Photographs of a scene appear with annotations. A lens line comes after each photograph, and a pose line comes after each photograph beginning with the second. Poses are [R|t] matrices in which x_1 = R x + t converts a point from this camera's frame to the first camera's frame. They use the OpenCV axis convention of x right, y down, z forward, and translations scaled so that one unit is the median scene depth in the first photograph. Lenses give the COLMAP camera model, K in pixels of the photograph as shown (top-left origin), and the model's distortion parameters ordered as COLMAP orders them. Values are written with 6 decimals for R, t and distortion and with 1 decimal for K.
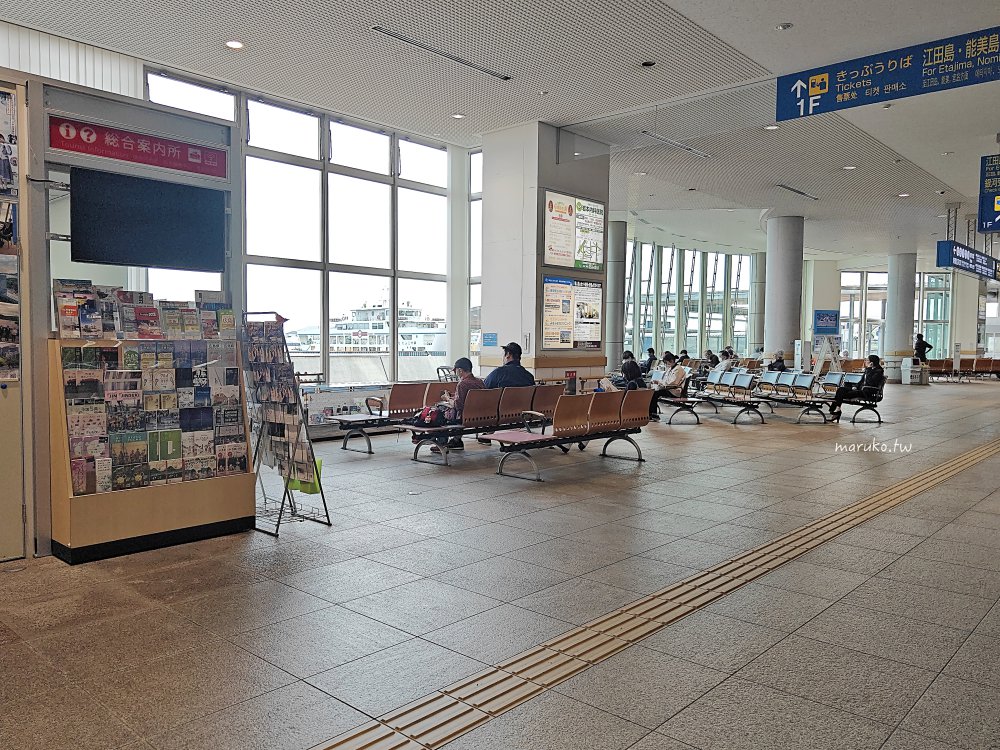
lens RADIAL K [[756.4, 0, 501.5], [0, 756.4, 376.4], [0, 0, 1]] dist [0.000833, 0.008812]
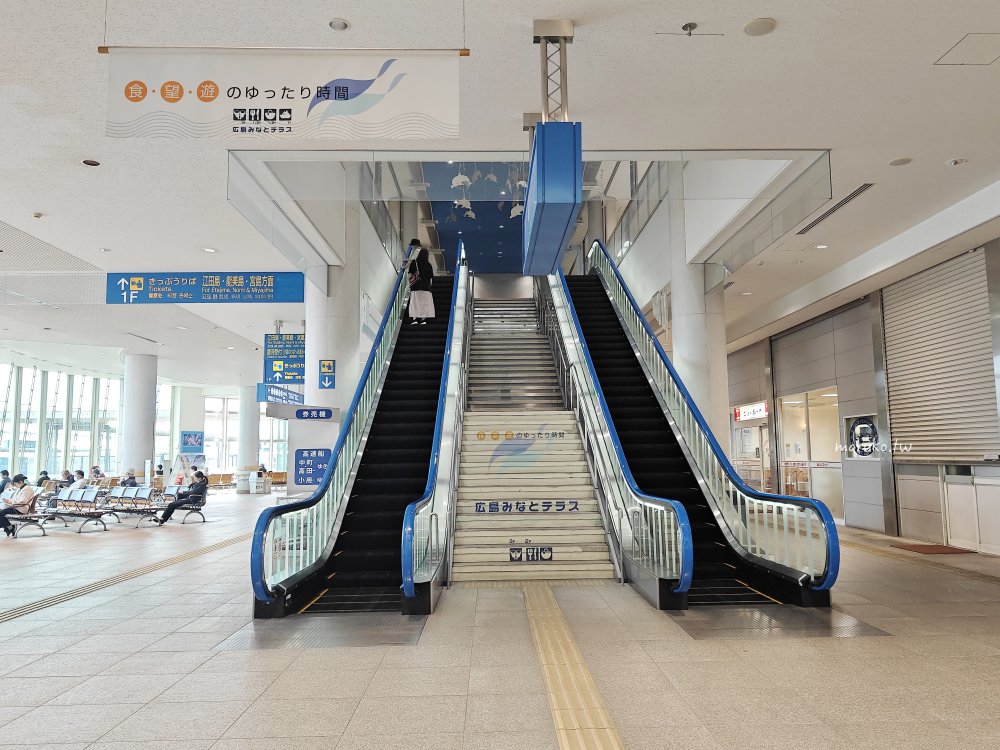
lens RADIAL K [[756.4, 0, 505.1], [0, 756.4, 375.7], [0, 0, 1]] dist [0.000833, 0.008812]
pose [[0.719938, 0.055173, 0.691841, -0.039996], [0.051979, 0.989749, -0.133022, 0.010612], [-0.692089, 0.131729, 0.709691, -0.298386]]
